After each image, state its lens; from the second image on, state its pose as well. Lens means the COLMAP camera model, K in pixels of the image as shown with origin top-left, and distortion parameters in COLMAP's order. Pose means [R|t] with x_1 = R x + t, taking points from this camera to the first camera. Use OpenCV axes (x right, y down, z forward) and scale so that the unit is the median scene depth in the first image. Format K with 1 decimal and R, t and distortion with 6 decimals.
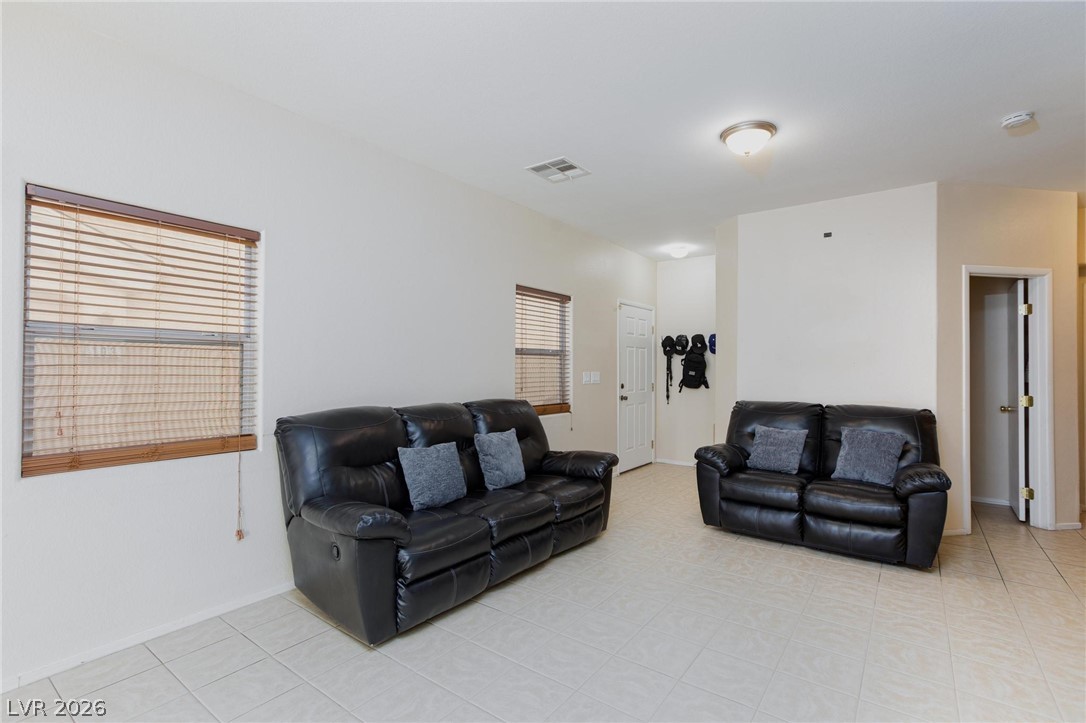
lens RADIAL K [[499.3, 0, 543.0], [0, 499.3, 361.5], [0, 0, 1]] dist [-0.001382, 0.000226]
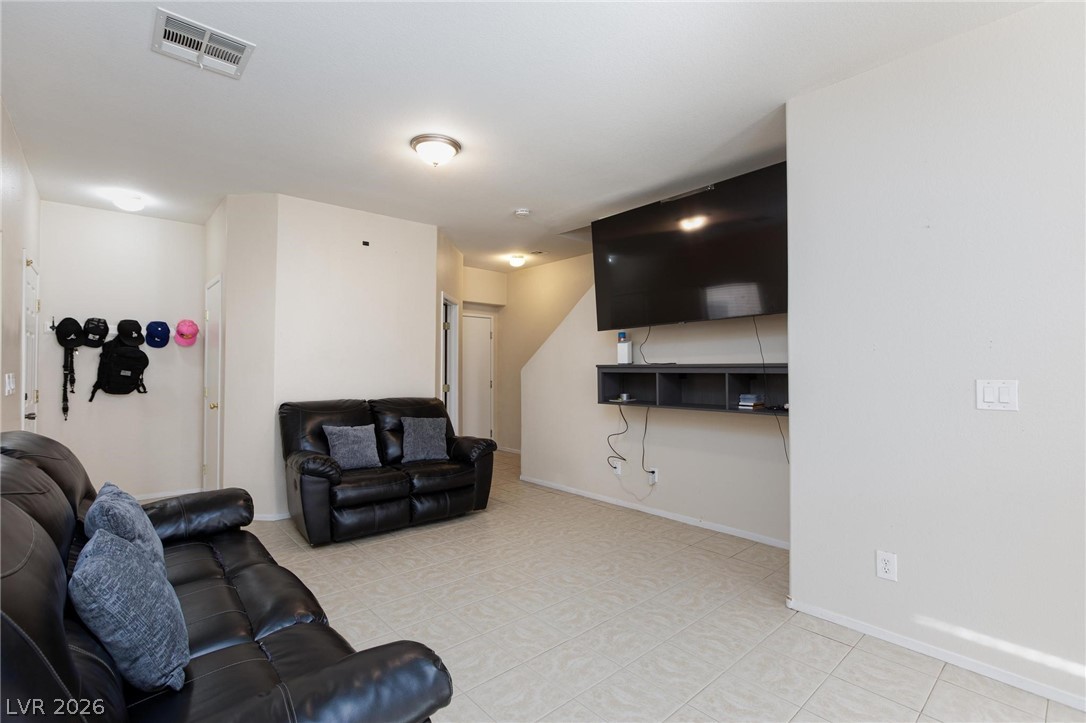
lens RADIAL K [[516.2, 0, 519.5], [0, 516.2, 365.1], [0, 0, 1]] dist [-0.031000, -0.000153]
pose [[0.210913, 0.000749, 0.977504, -0.480940], [-0.013641, 0.999905, 0.002177, 0.003208], [-0.977410, -0.013793, 0.210904, 0.463390]]
